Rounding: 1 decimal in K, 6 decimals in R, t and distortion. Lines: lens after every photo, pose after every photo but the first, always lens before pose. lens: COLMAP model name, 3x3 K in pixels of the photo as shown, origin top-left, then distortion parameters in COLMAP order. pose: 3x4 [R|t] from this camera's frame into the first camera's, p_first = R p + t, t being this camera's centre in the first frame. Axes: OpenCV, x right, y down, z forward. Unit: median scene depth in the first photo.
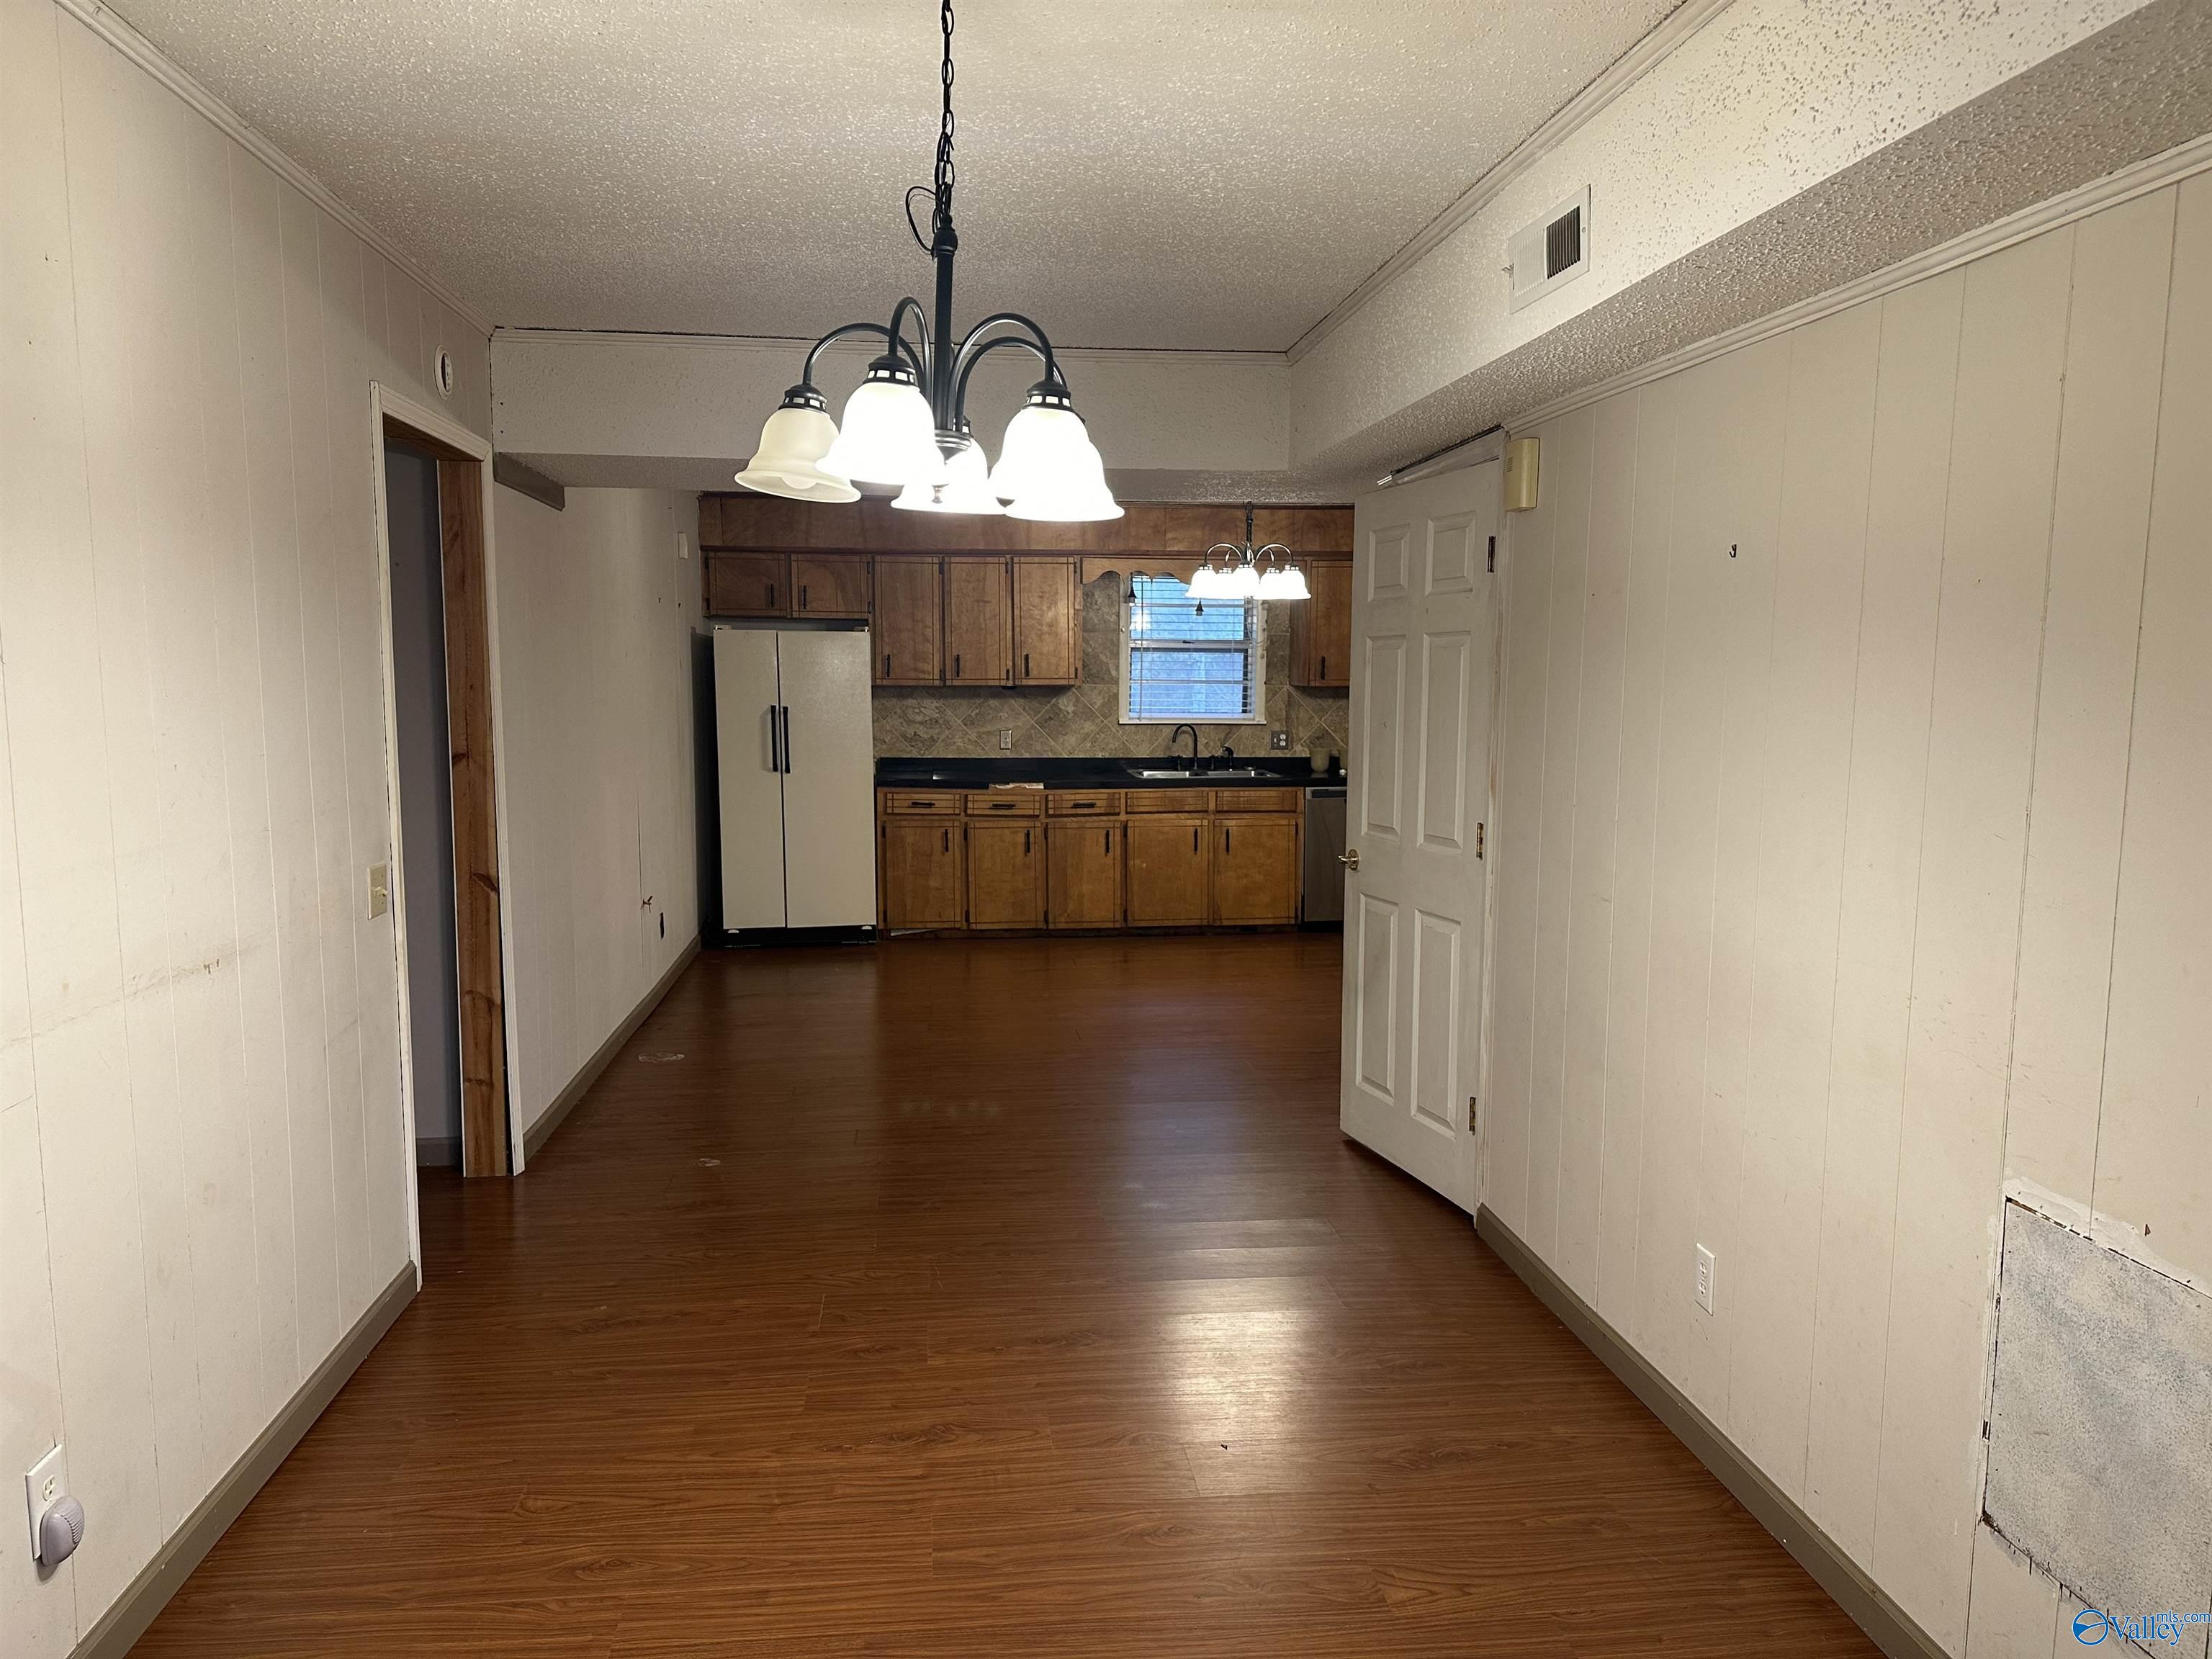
lens RADIAL K [[1539.5, 0, 1103.7], [0, 1539.5, 840.8], [0, 0, 1]] dist [0.094467, 0.000272]
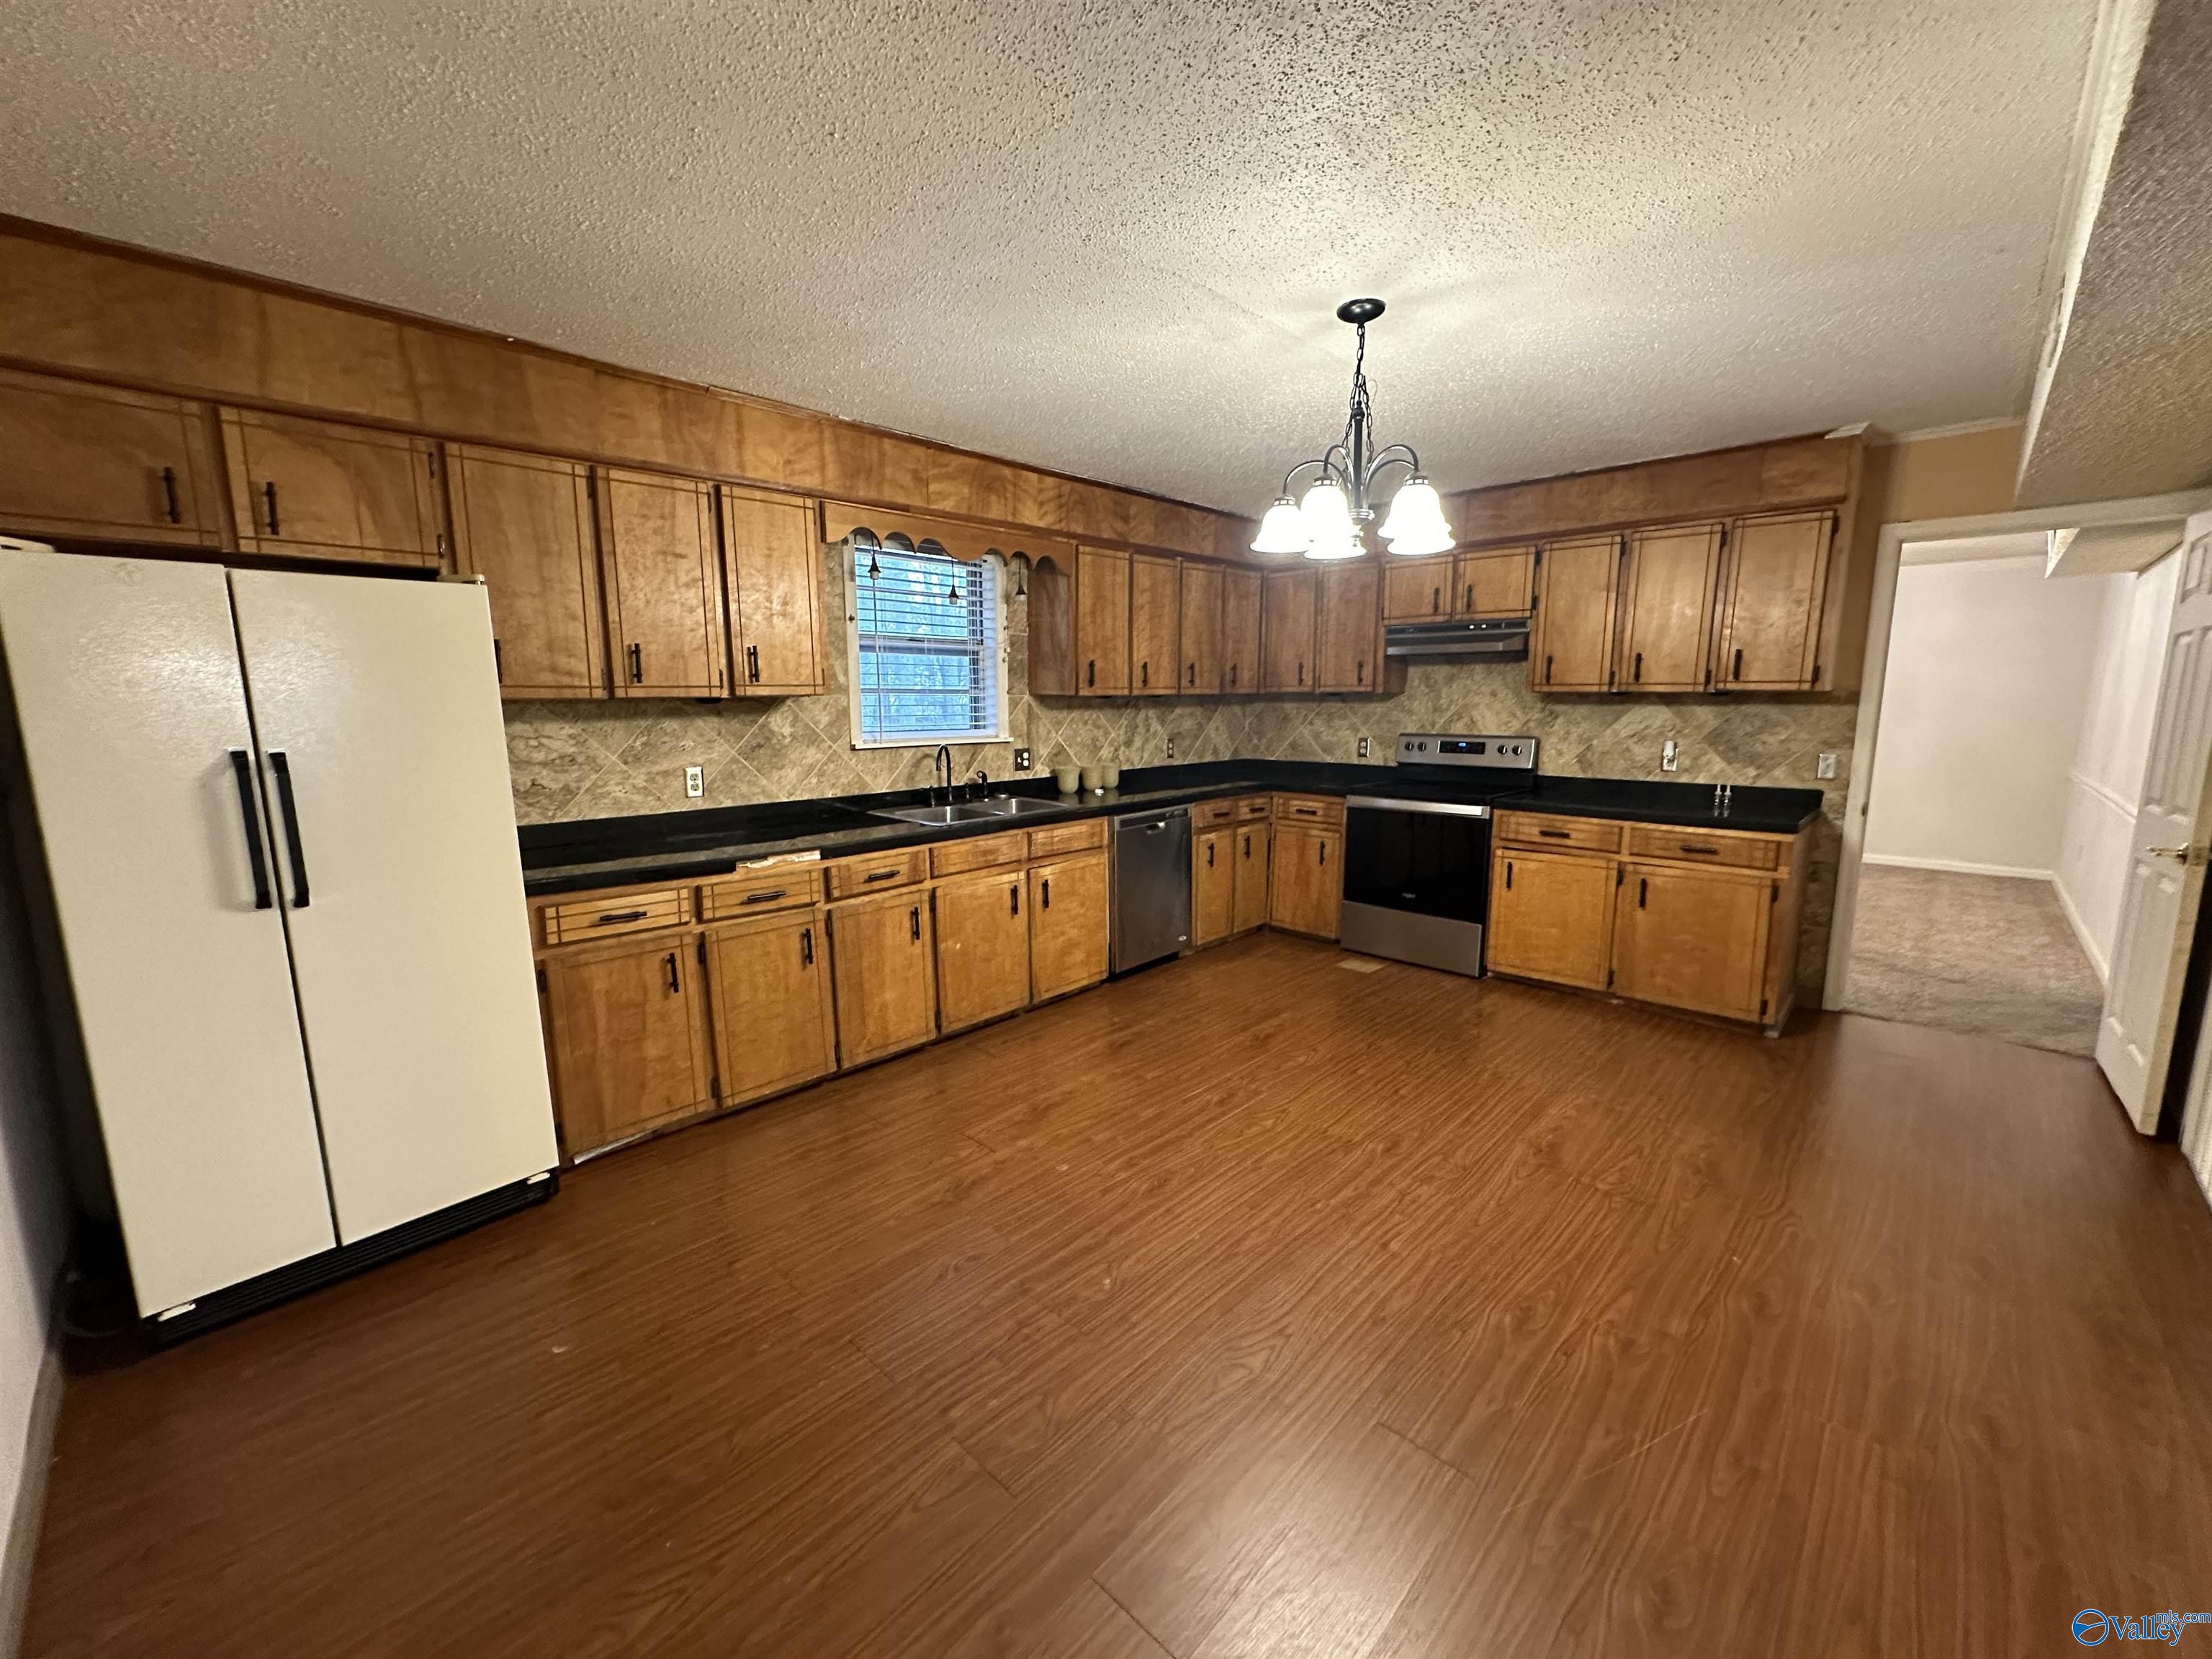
lens RADIAL K [[883.3, 0, 1101.2], [0, 883.3, 828.5], [0, 0, 1]] dist [-0.005719, 0.000940]
pose [[0.775872, -0.101279, 0.622708, -0.171852], [0.075028, 0.994838, 0.068322, -0.061539], [-0.626413, -0.006289, 0.779466, 0.633844]]
